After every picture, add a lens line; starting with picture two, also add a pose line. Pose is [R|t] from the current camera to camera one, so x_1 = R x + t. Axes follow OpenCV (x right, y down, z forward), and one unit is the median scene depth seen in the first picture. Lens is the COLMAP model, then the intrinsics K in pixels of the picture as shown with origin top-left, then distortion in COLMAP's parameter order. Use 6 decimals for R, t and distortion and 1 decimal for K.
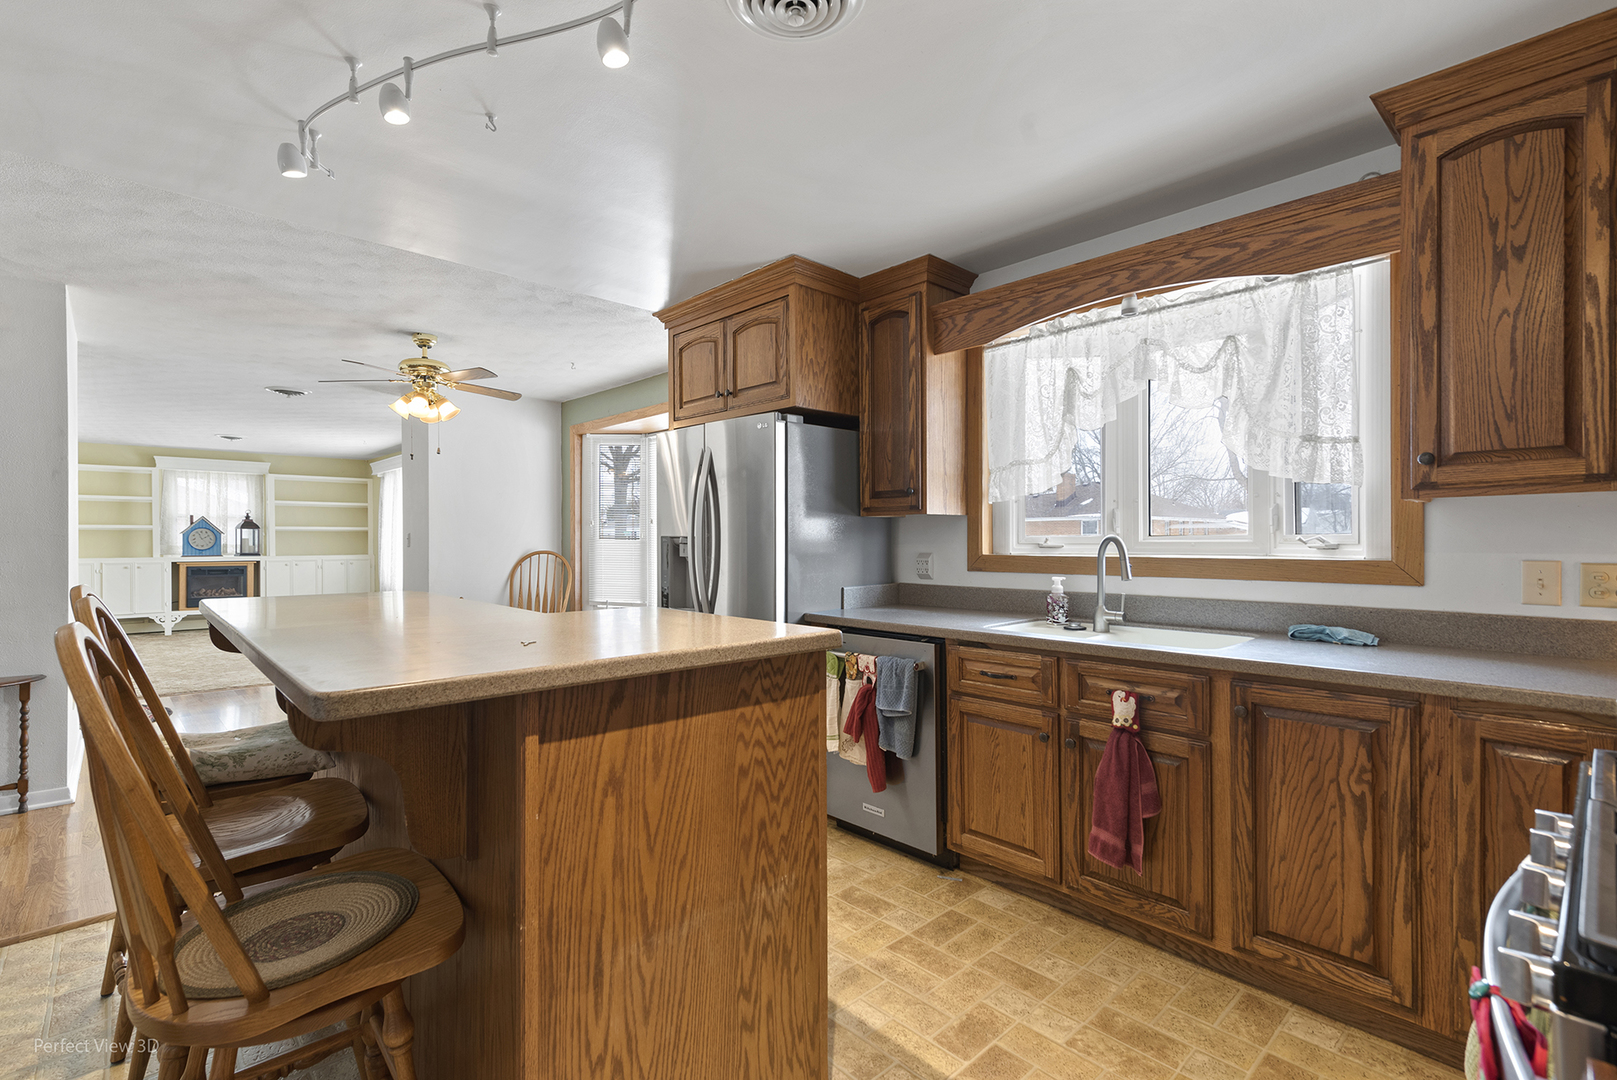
lens RADIAL K [[734.7, 0, 801.7], [0, 734.7, 537.3], [0, 0, 1]] dist [-0.001870, -0.000566]
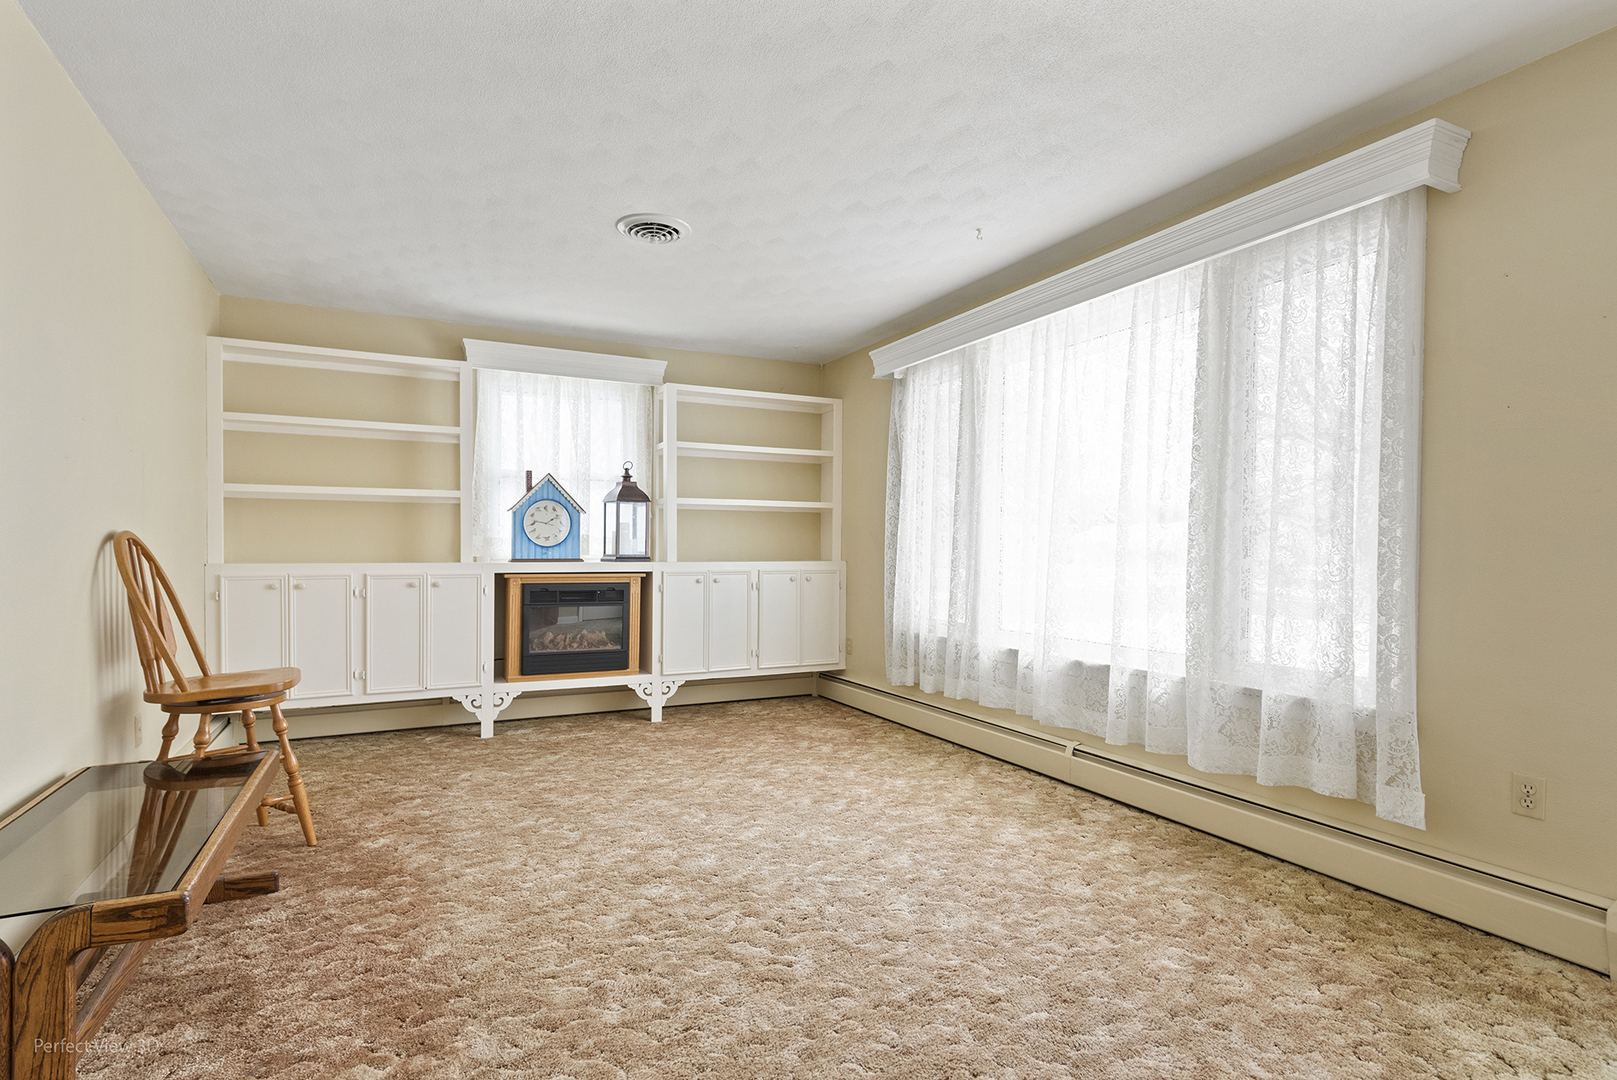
lens RADIAL K [[826.0, 0, 811.4], [0, 826.0, 546.4], [0, 0, 1]] dist [0.000077, 0.000124]
pose [[0.960850, 0.001372, -0.277067, -0.517236], [-0.000775, 0.999997, 0.002262, 0.015341], [0.277070, -0.001959, 0.960848, 0.551772]]
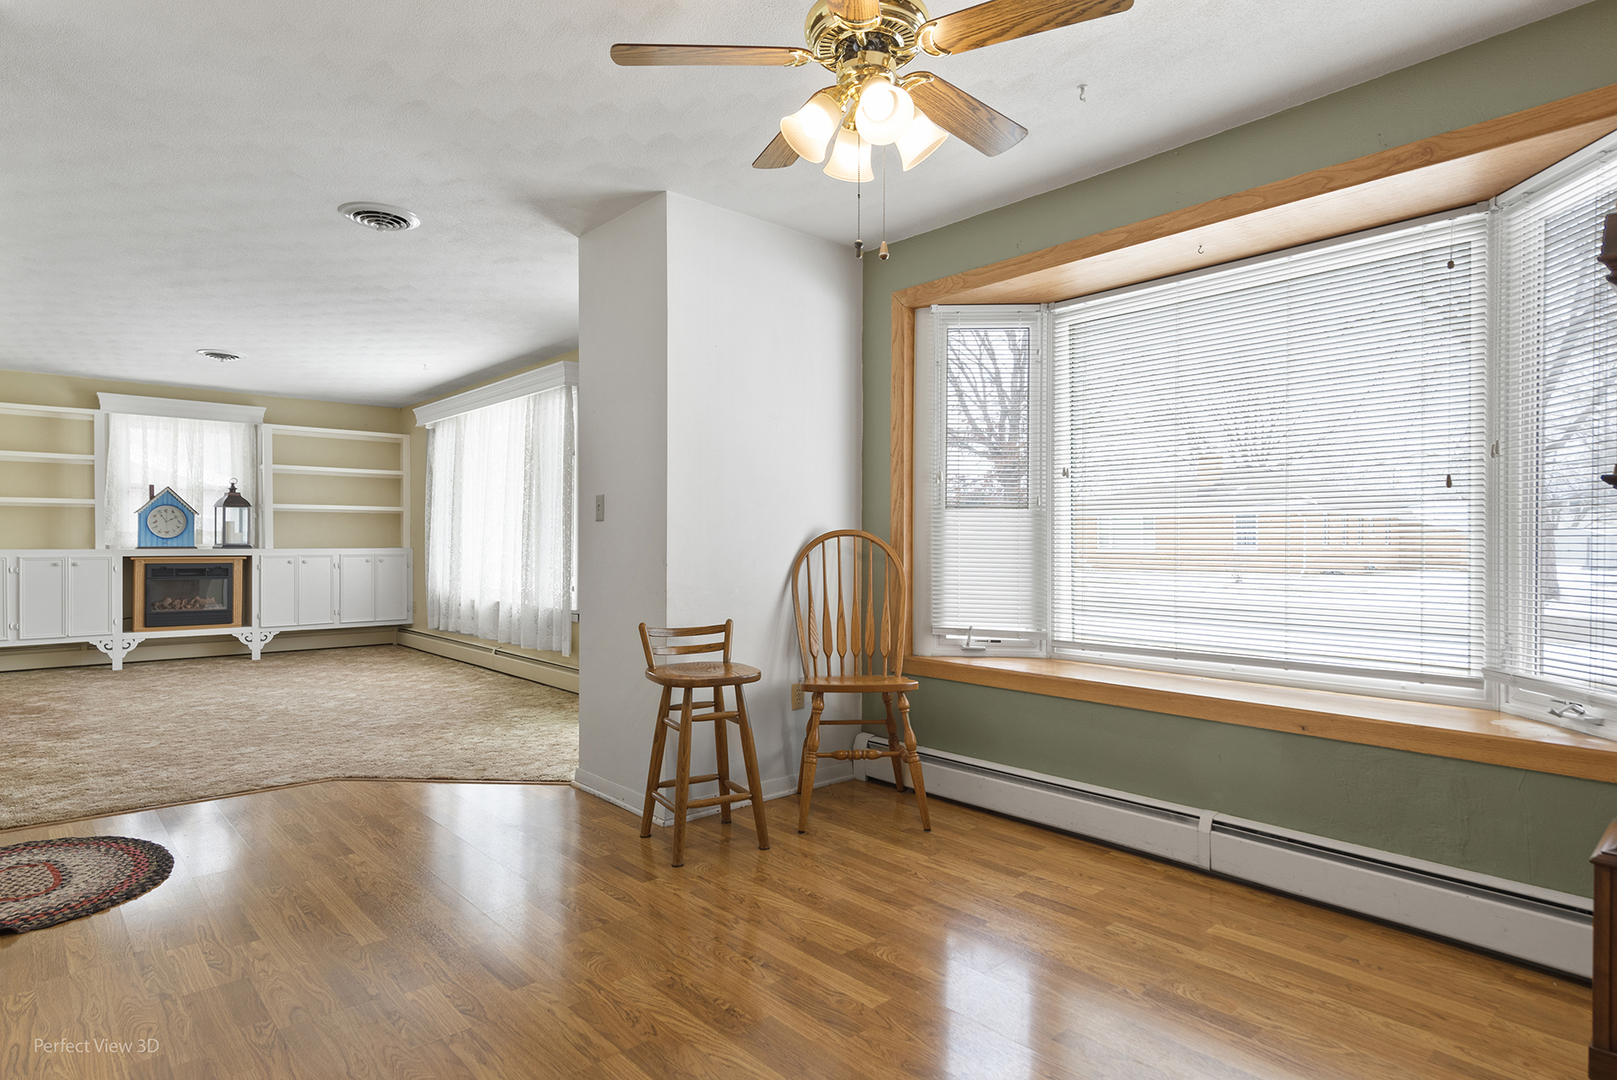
lens RADIAL K [[858.3, 0, 817.3], [0, 858.3, 539.8], [0, 0, 1]] dist [-0.017402, -0.003634]
pose [[0.999915, 0.001070, 0.012956, -0.250590], [-0.001113, 0.999994, 0.003358, 0.015124], [-0.012952, -0.003372, 0.999910, 0.240666]]
